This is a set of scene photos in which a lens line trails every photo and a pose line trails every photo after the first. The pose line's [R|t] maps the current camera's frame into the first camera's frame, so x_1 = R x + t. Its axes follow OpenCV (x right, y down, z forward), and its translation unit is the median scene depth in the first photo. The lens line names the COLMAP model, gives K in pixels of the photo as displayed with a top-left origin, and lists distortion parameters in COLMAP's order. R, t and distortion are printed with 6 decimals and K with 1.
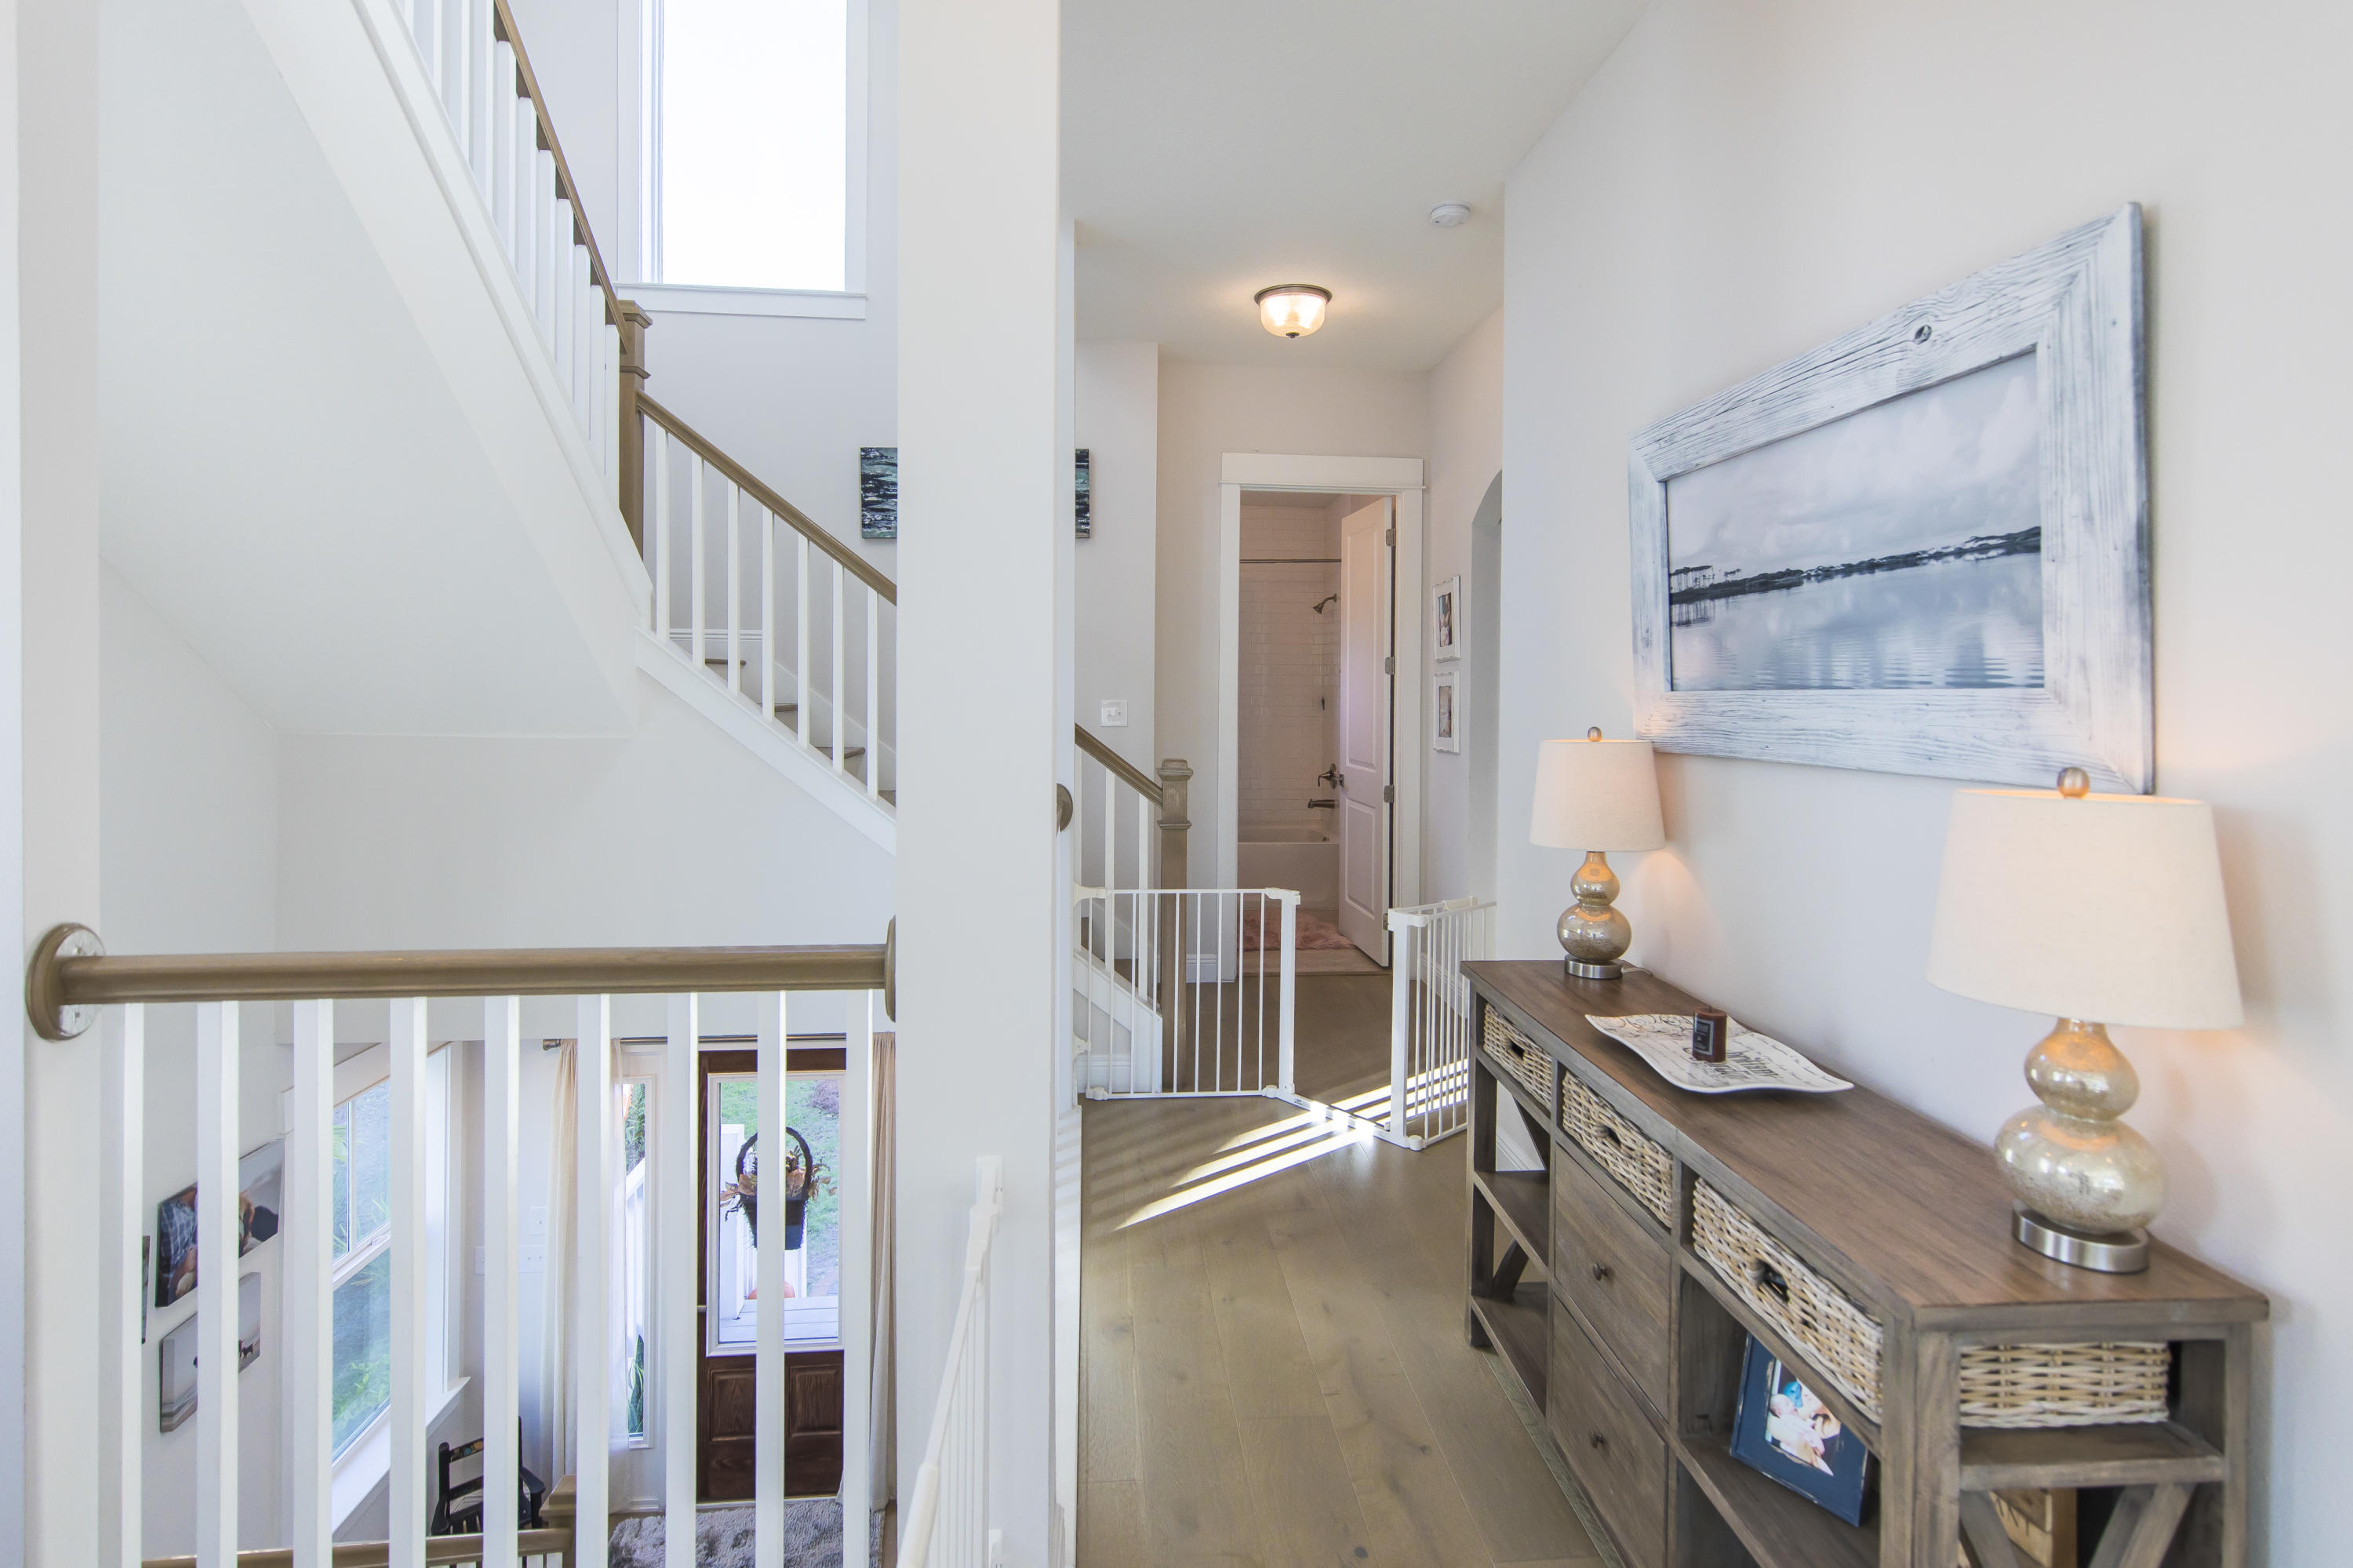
lens RADIAL K [[1126.5, 0, 1182.4], [0, 1126.5, 685.9], [0, 0, 1]] dist [0.002583, 0.001460]
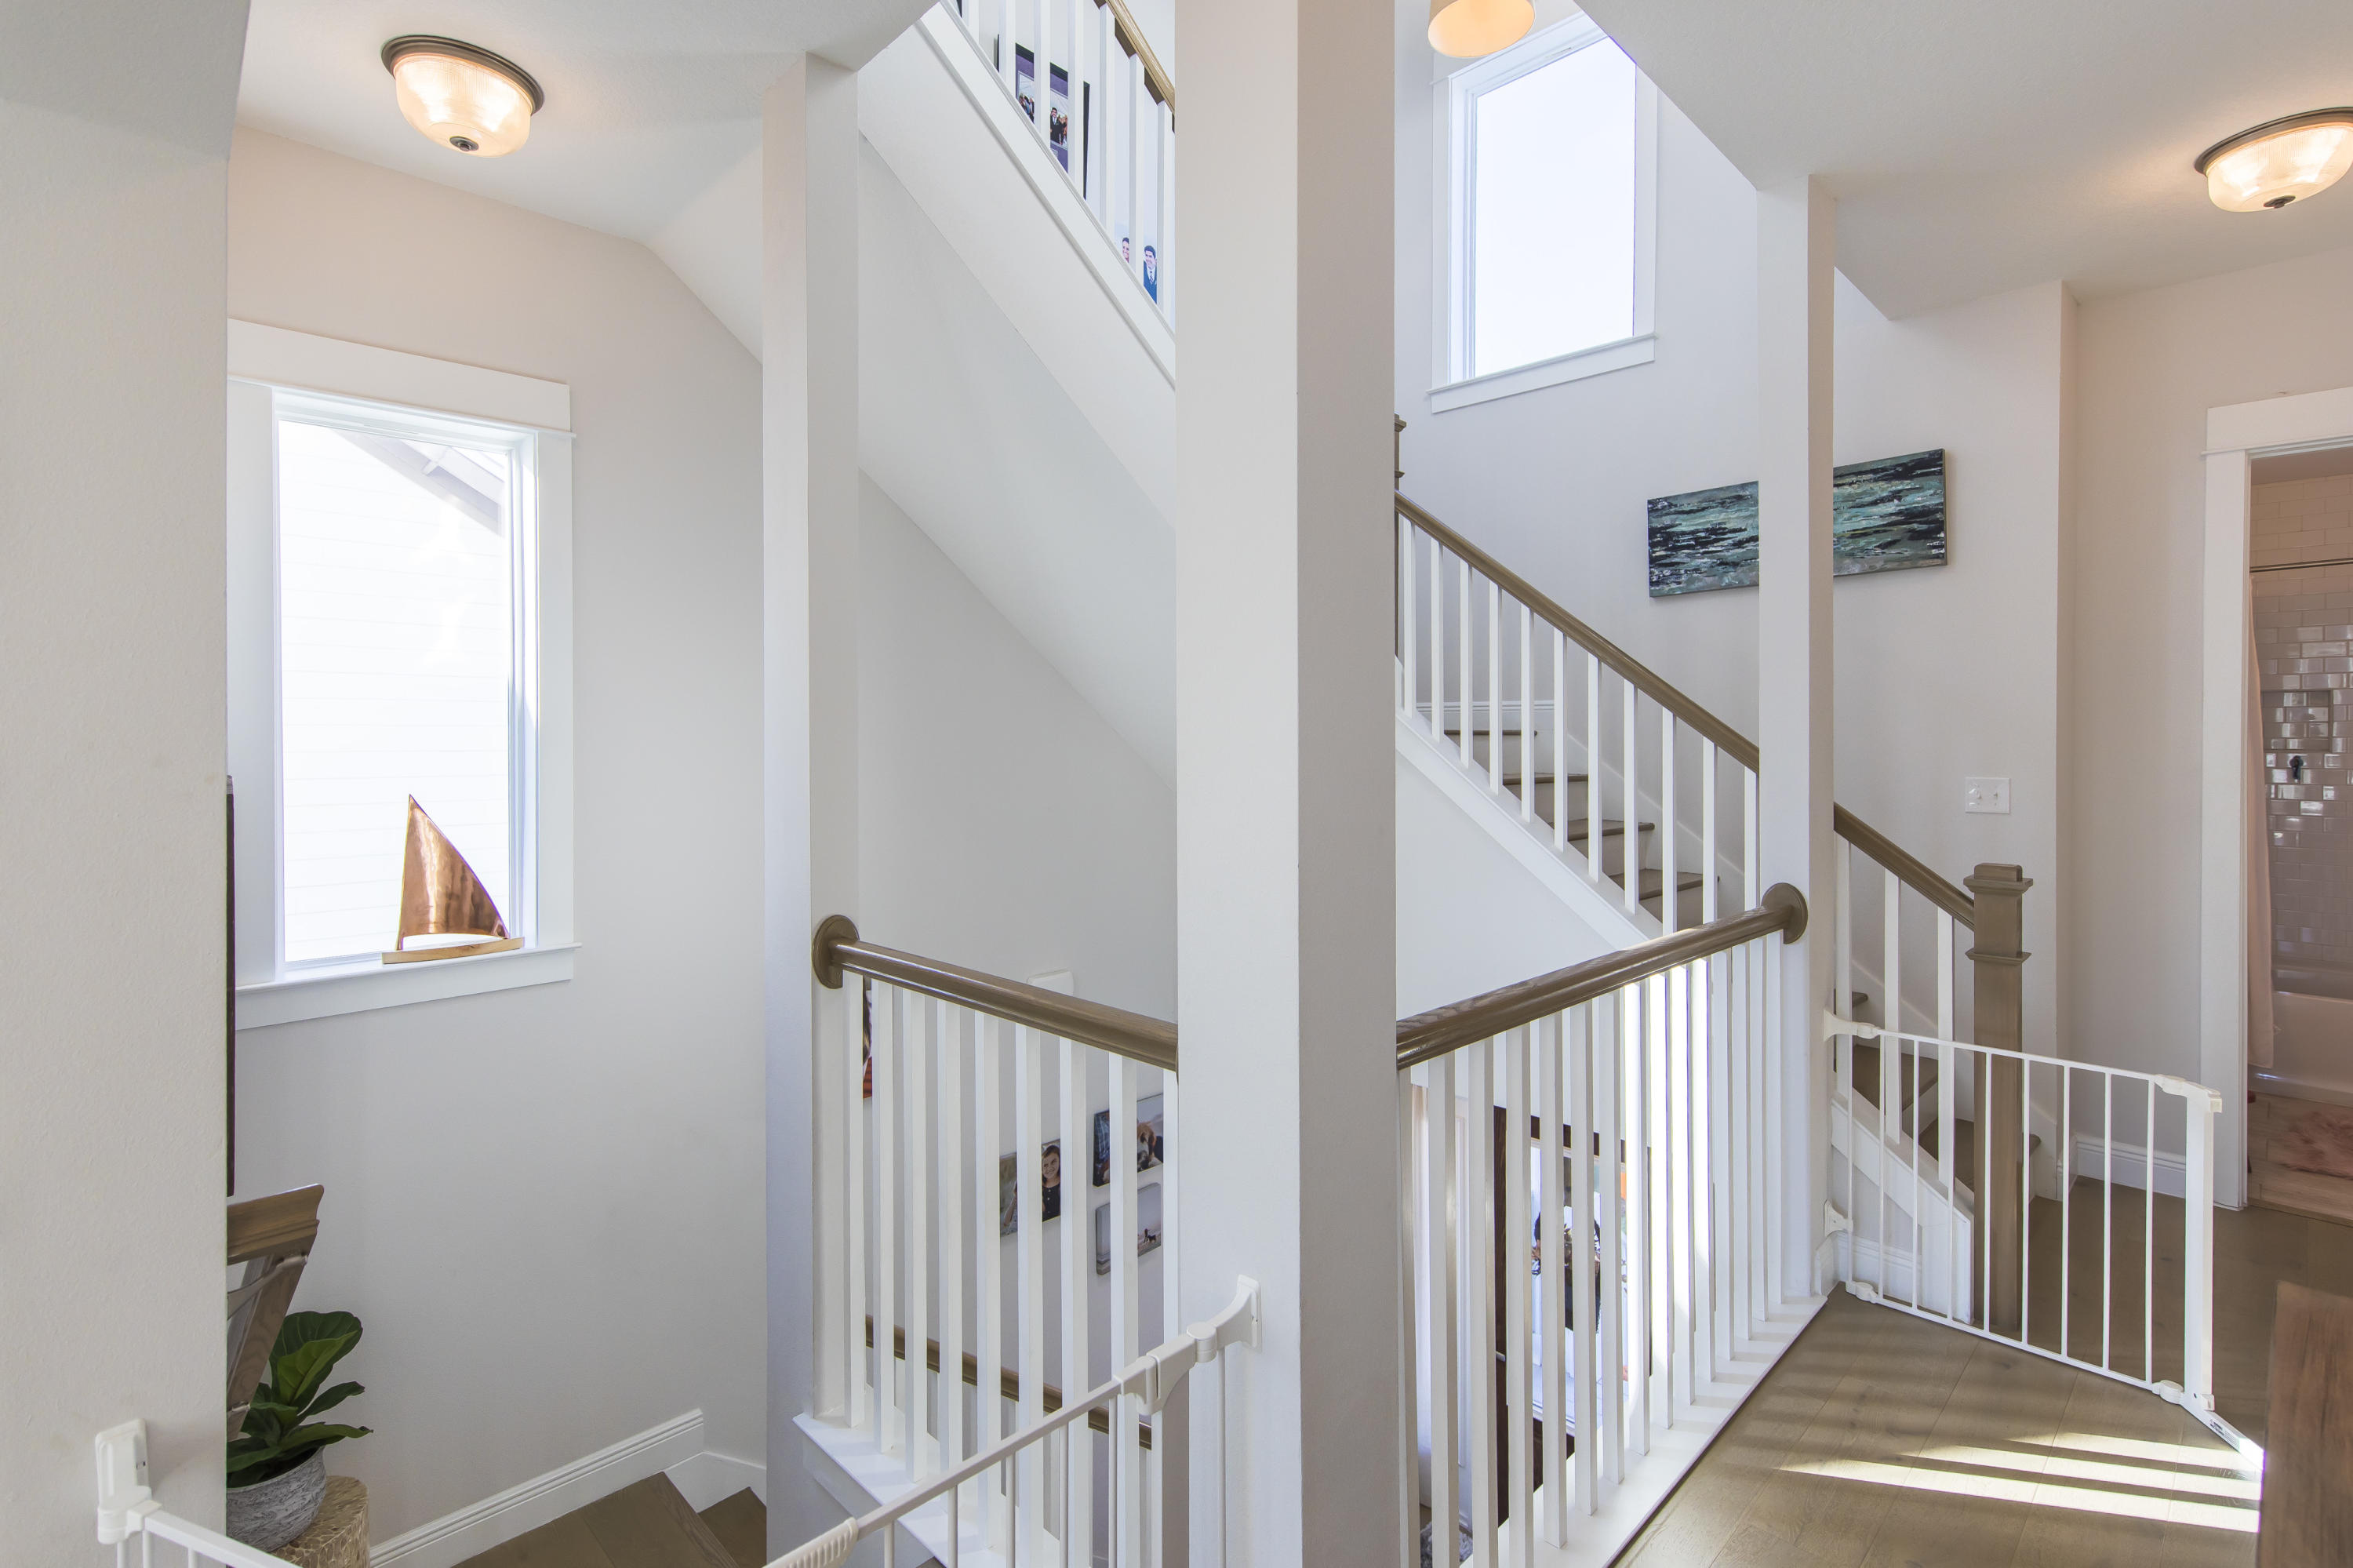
lens RADIAL K [[1100.4, 0, 1168.5], [0, 1100.4, 739.9], [0, 0, 1]] dist [0.006960, 0.000196]
pose [[0.638810, -0.002596, -0.769360, 0.203132], [-0.000216, 0.999994, -0.003553, -0.013202], [0.769364, 0.002436, 0.638806, 0.147004]]
